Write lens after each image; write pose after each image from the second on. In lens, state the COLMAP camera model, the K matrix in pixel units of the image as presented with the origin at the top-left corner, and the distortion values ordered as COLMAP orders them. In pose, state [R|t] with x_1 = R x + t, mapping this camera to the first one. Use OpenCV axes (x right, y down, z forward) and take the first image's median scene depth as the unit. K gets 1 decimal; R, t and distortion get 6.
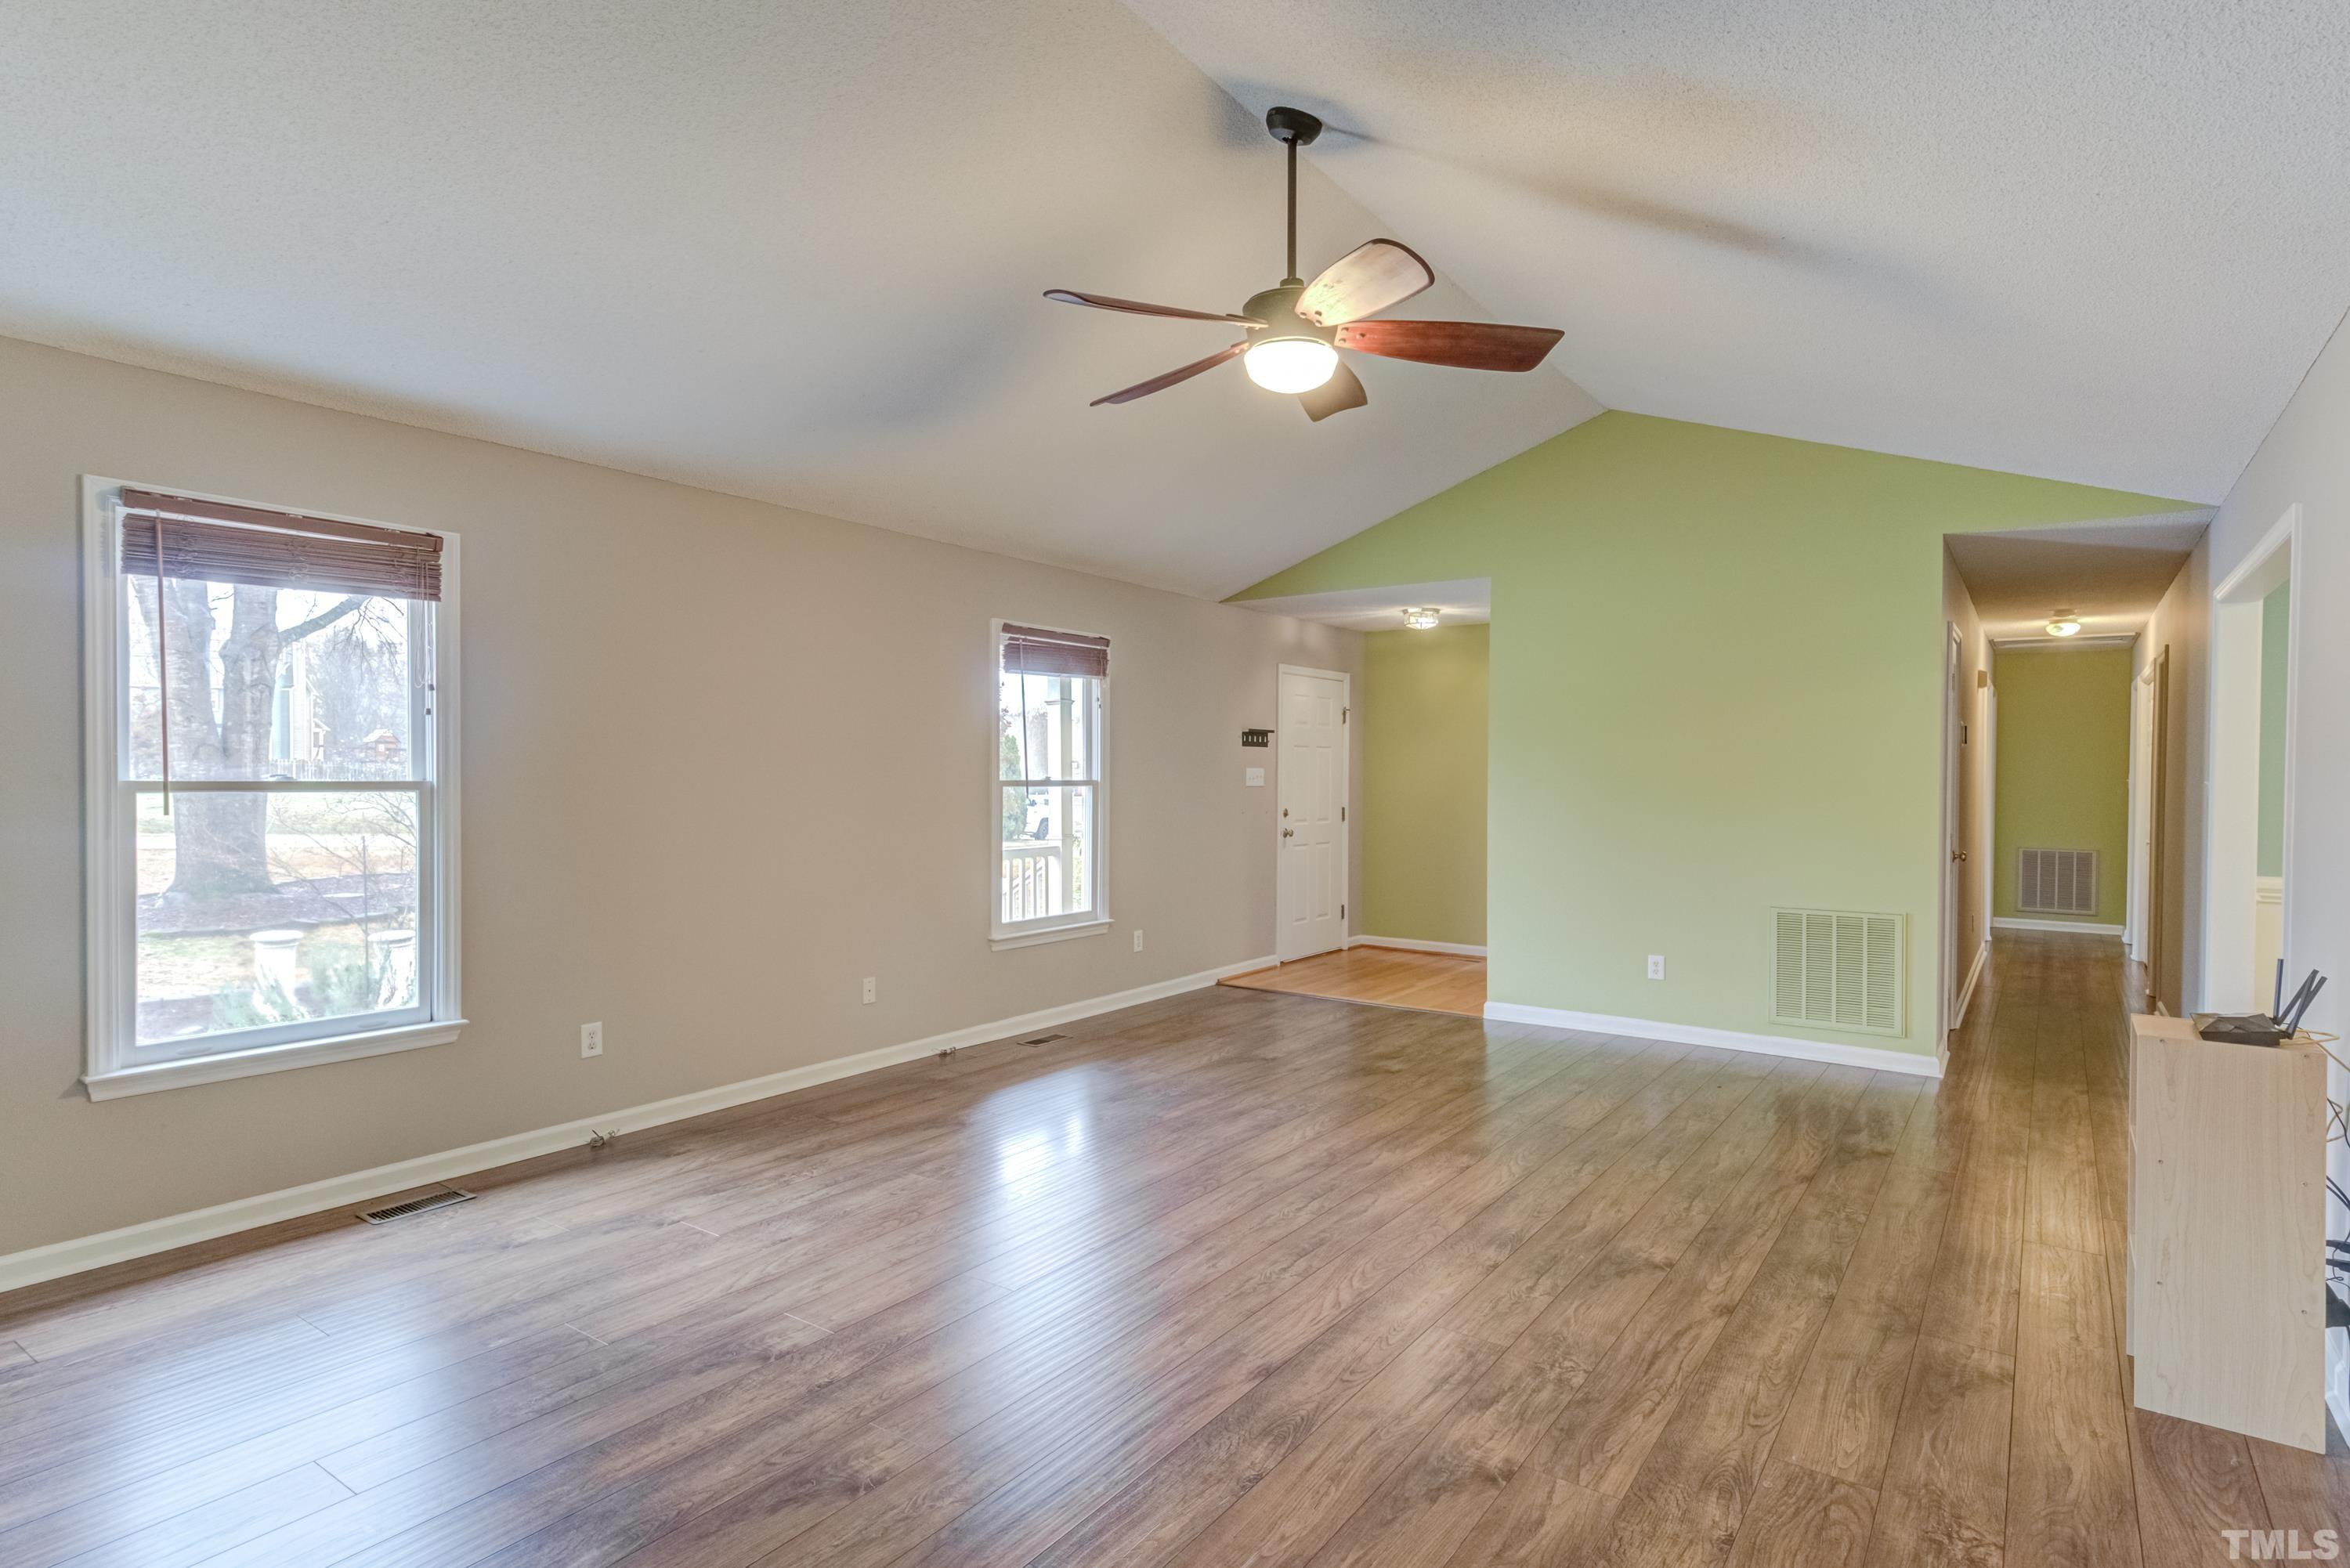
lens RADIAL K [[1203.8, 0, 1176.0], [0, 1203.8, 788.0], [0, 0, 1]] dist [0.023529, -0.006560]
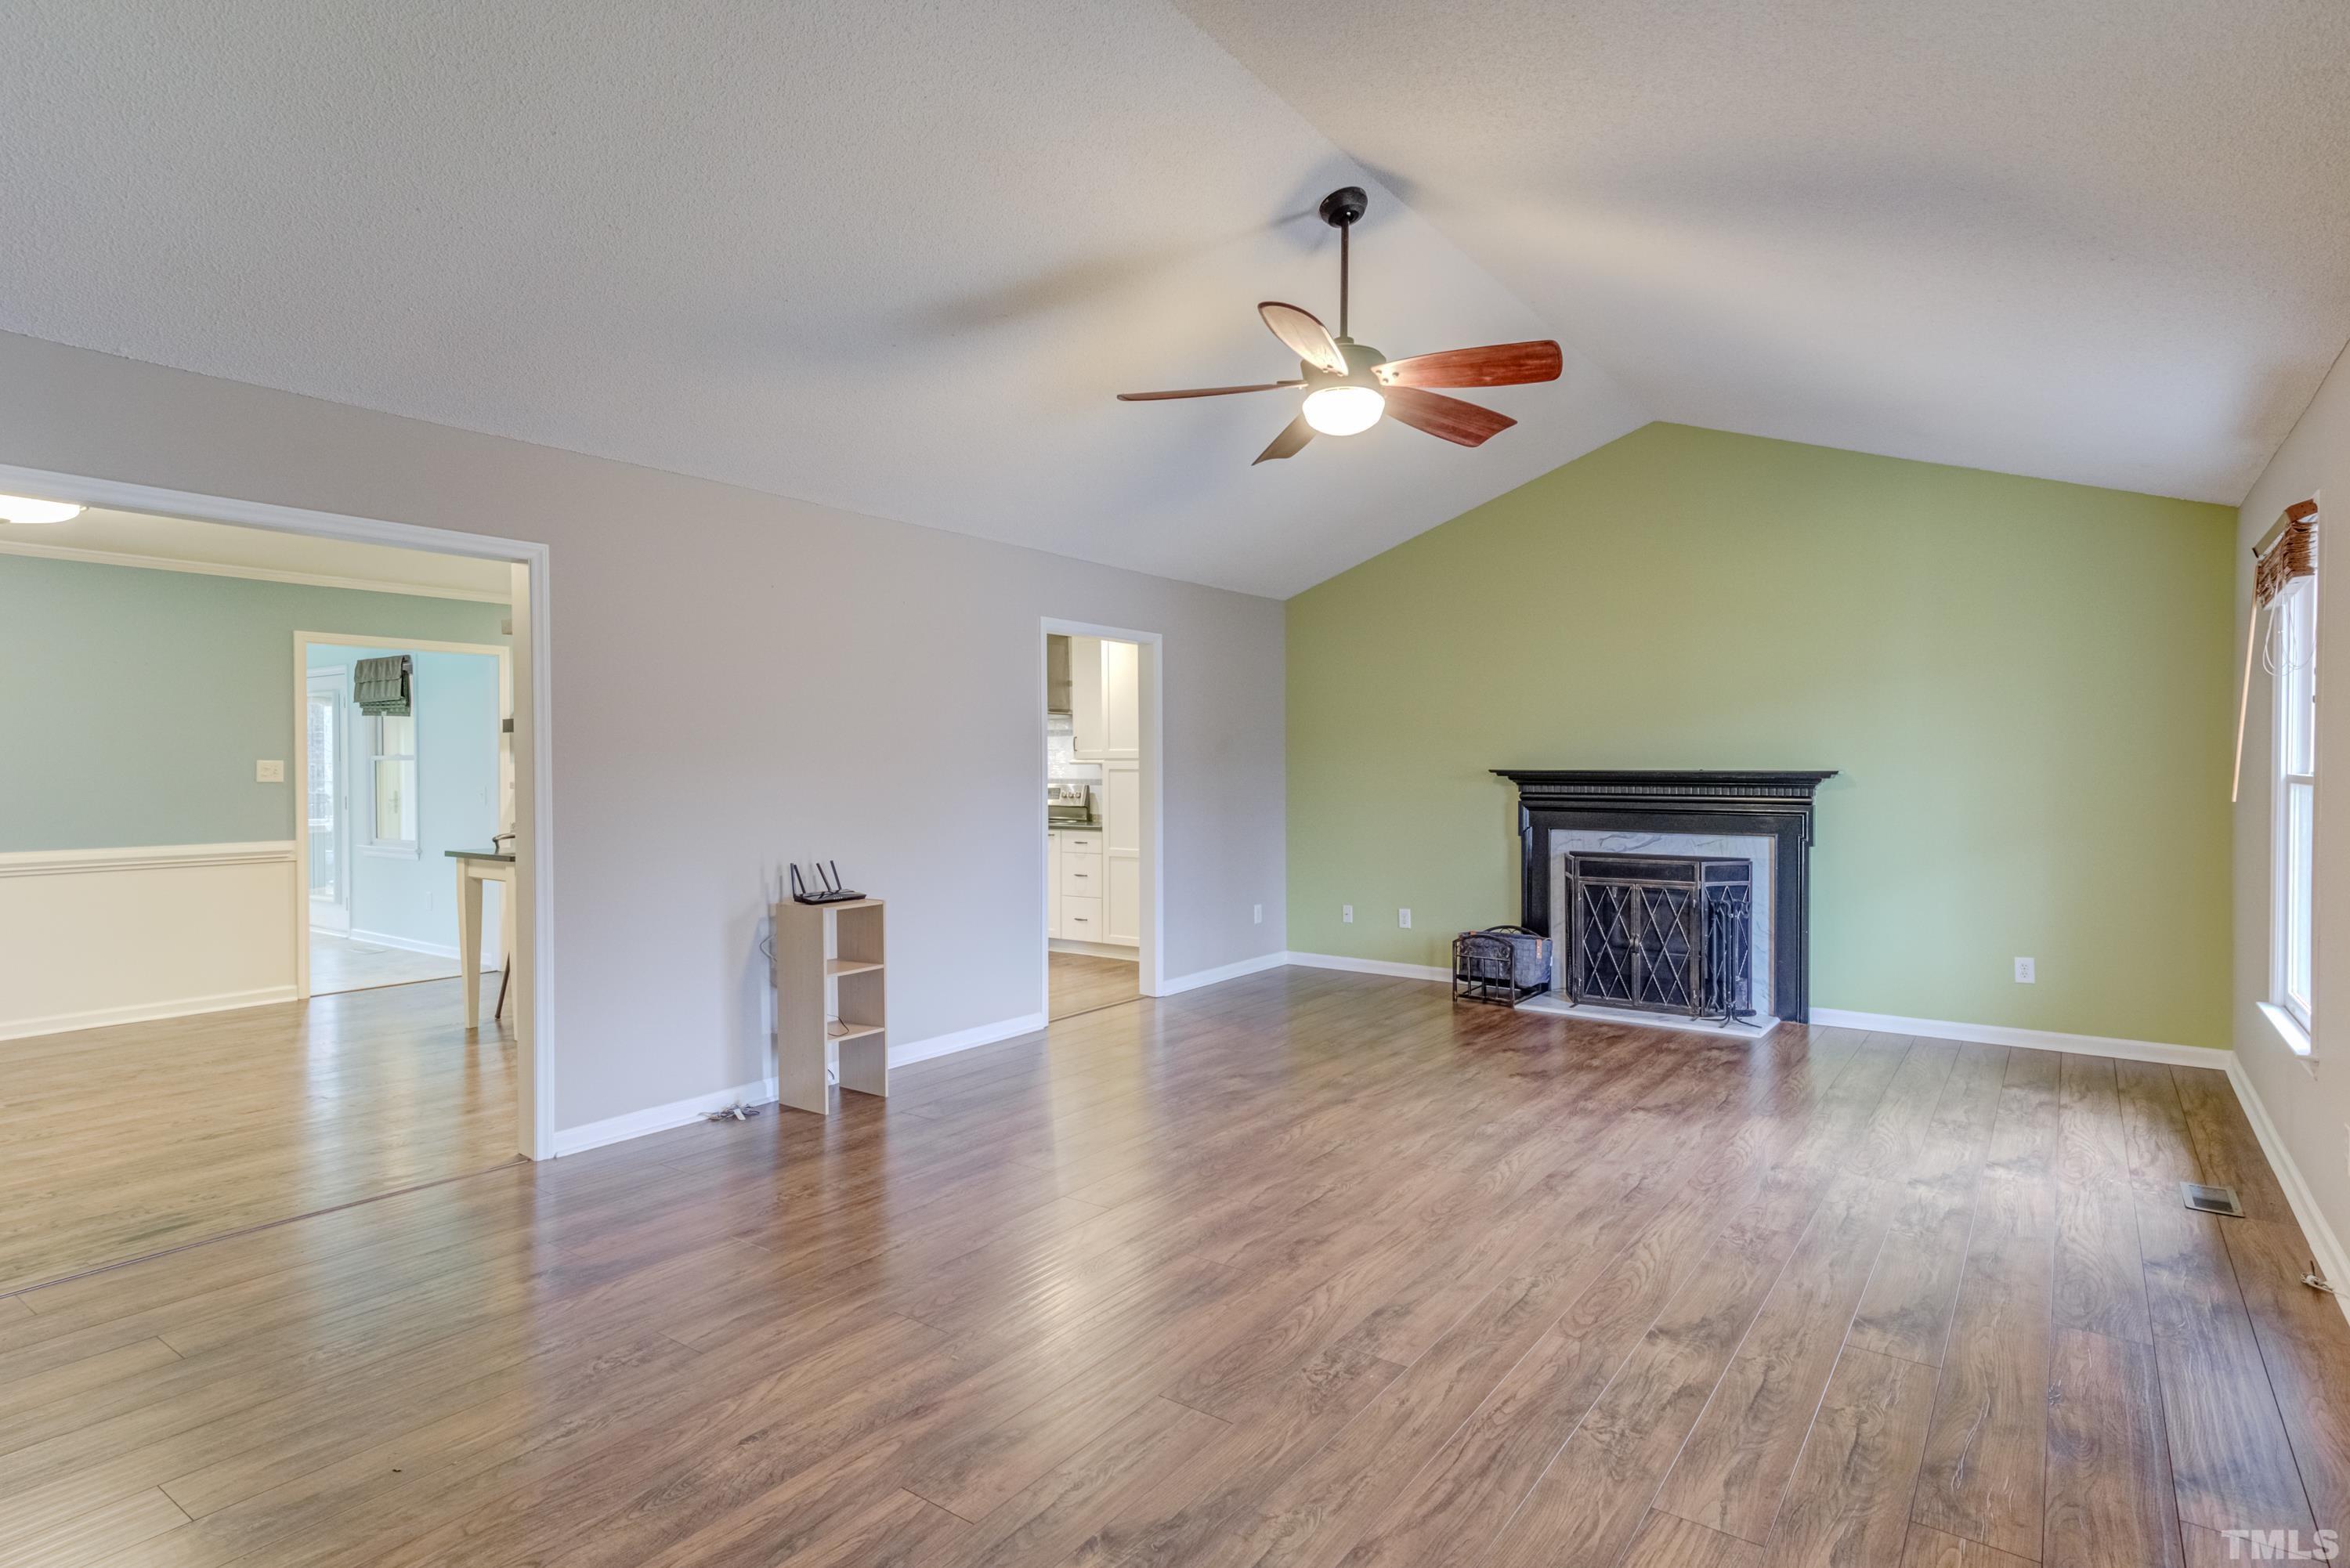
lens RADIAL K [[1203.8, 0, 1176.0], [0, 1203.8, 778.9], [0, 0, 1]] dist [0.023529, -0.006560]
pose [[-0.999943, -0.004146, 0.009847, 0.239593], [-0.003896, 0.999671, 0.025334, -0.028037], [-0.009949, 0.025294, -0.999631, 2.144044]]
